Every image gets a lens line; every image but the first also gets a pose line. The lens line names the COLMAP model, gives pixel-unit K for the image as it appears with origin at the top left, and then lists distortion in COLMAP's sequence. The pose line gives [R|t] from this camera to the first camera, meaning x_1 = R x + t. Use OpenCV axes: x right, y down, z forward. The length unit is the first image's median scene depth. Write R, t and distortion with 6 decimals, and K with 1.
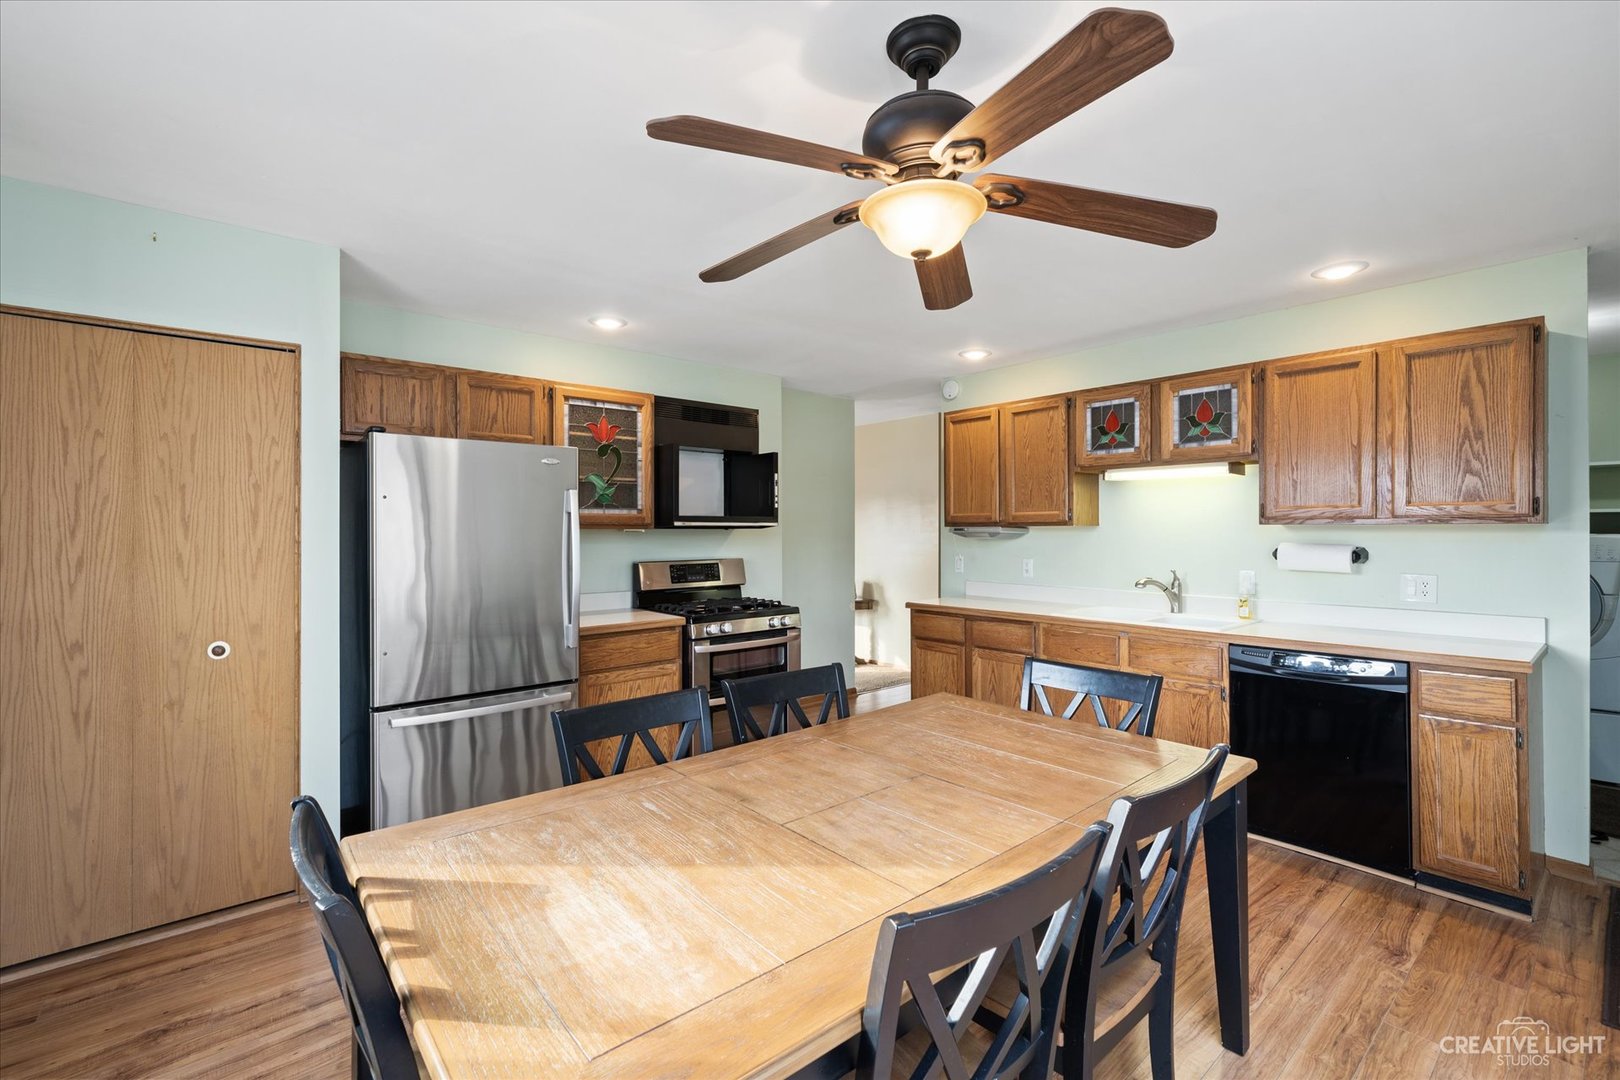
lens RADIAL K [[697.9, 0, 796.1], [0, 697.9, 532.7], [0, 0, 1]] dist [0.003924, 0.001145]
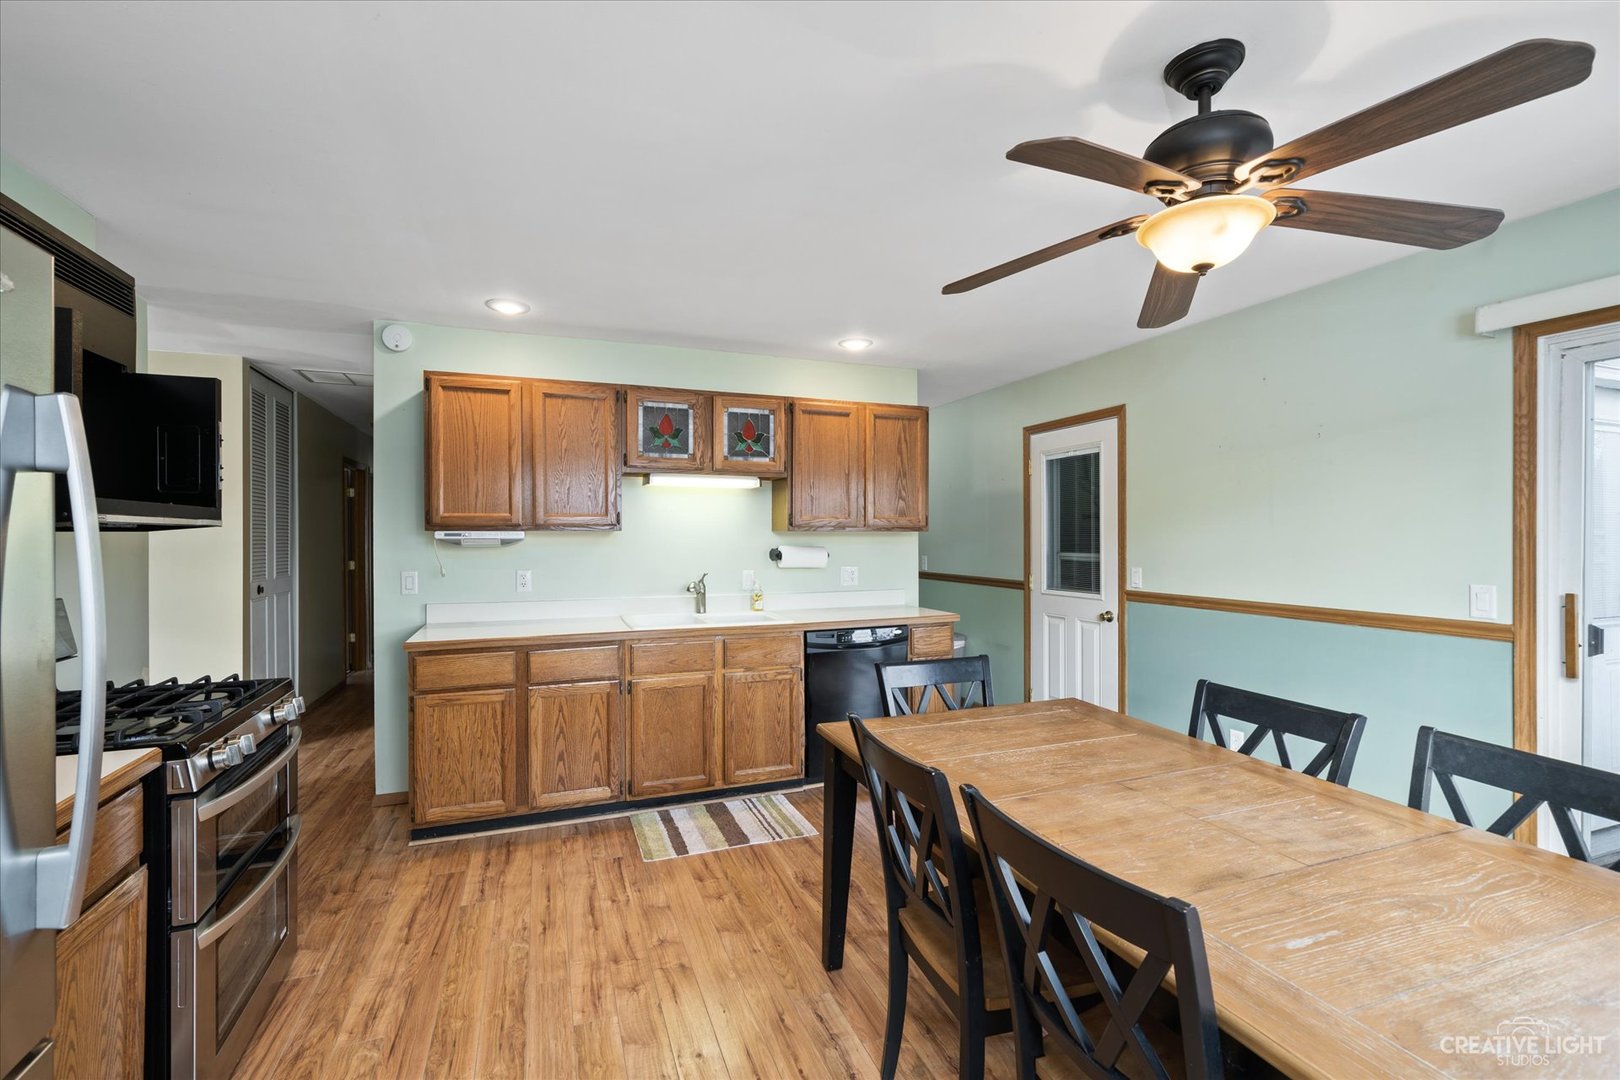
lens RADIAL K [[697.9, 0, 797.6], [0, 697.9, 542.8], [0, 0, 1]] dist [0.003924, 0.001145]
pose [[0.335849, -0.011178, 0.941849, -0.474496], [0.003988, 0.999937, 0.010445, -0.003492], [-0.941907, 0.000248, 0.335873, 0.576415]]
